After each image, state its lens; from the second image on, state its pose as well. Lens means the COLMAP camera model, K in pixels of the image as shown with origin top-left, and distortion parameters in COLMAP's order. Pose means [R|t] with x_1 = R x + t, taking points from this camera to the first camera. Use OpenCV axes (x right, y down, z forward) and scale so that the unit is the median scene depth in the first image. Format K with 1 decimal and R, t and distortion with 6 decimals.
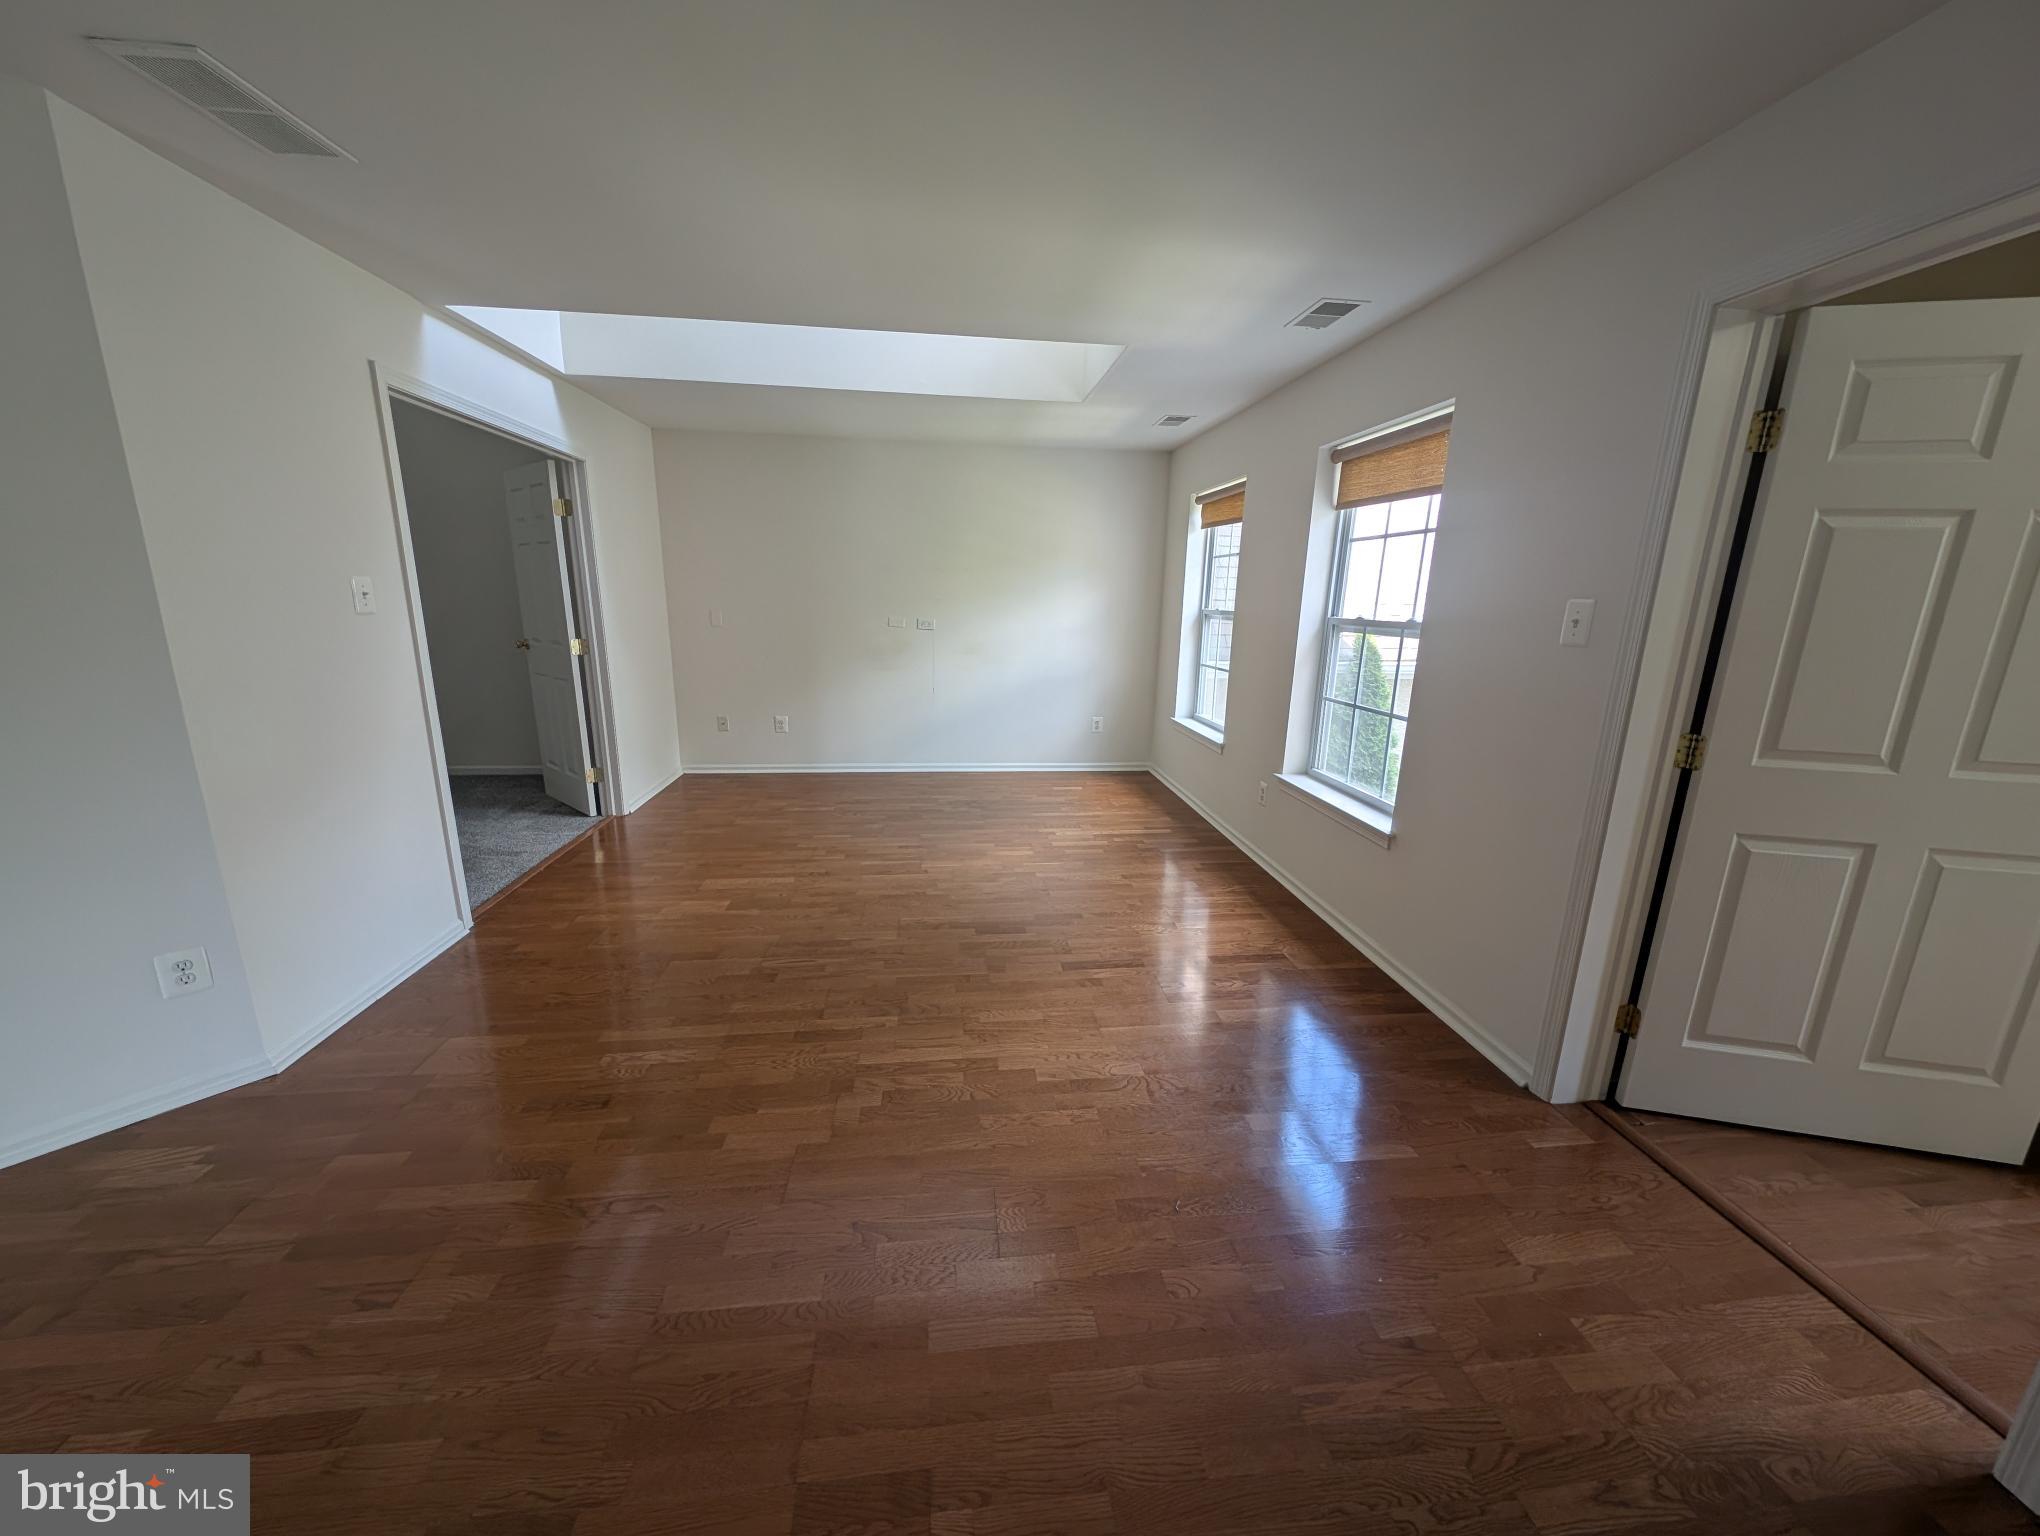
lens RADIAL K [[732.0, 0, 1025.7], [0, 732.0, 761.1], [0, 0, 1]] dist [0.001891, 0.000023]
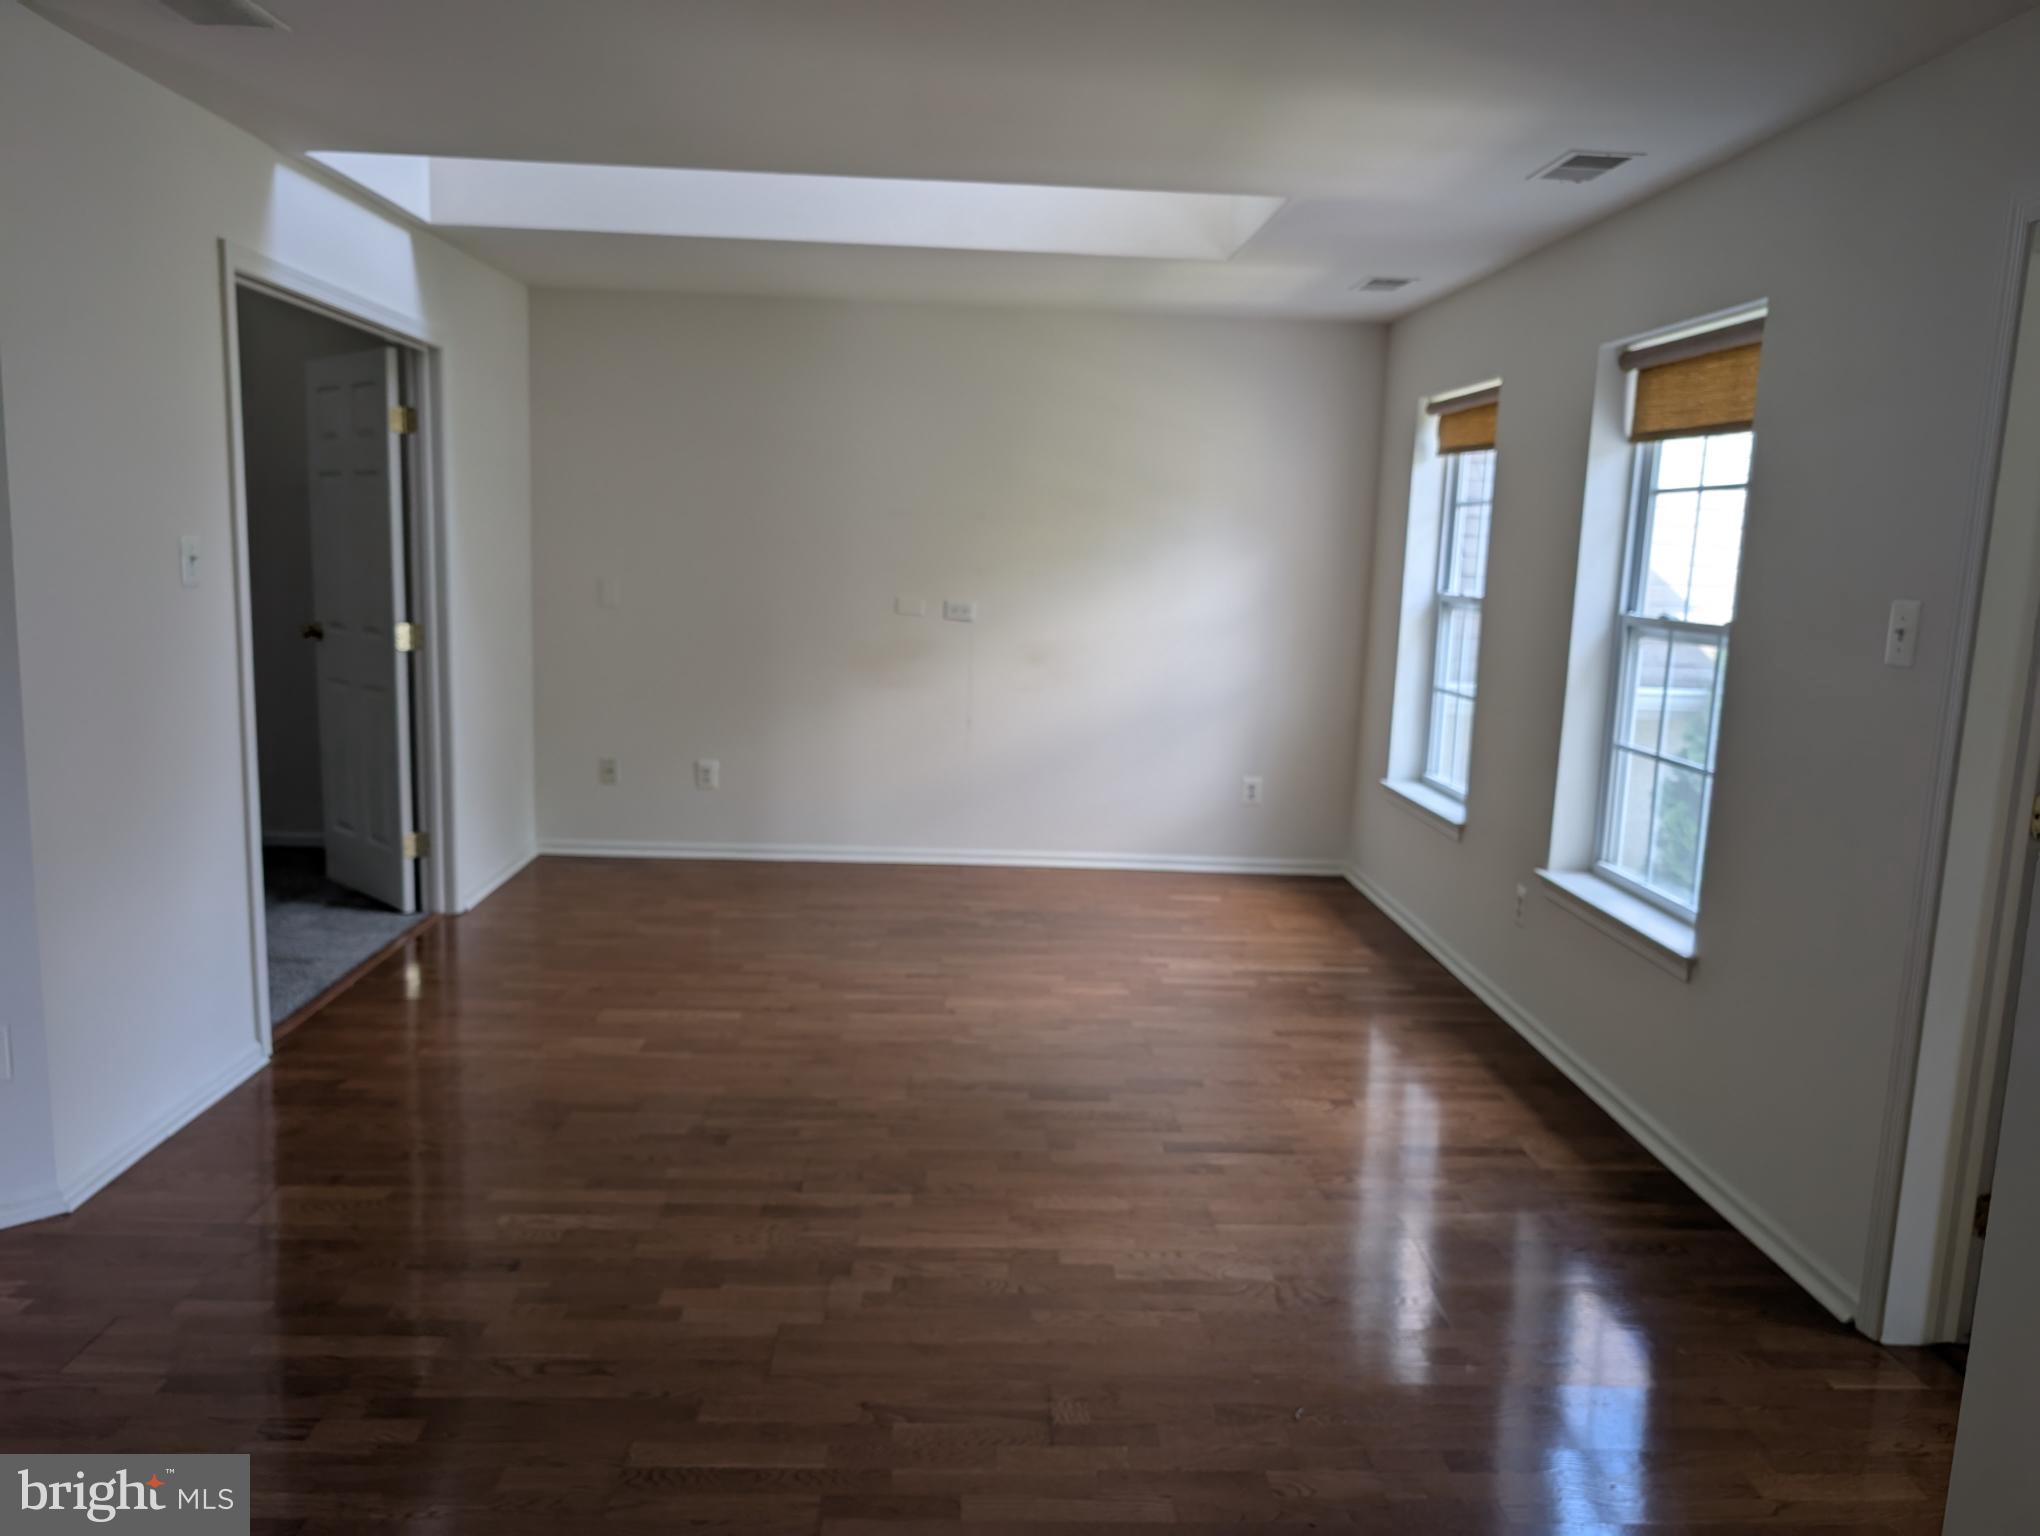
lens RADIAL K [[1491.8, 0, 1020.0], [0, 1491.8, 768.0], [0, 0, 1]] dist [0.024634, -0.043972]
pose [[0.996495, 0.026482, -0.079351, 0.016900], [-0.032490, 0.996623, -0.075410, 0.046258], [0.077086, 0.077724, 0.993990, -0.294215]]
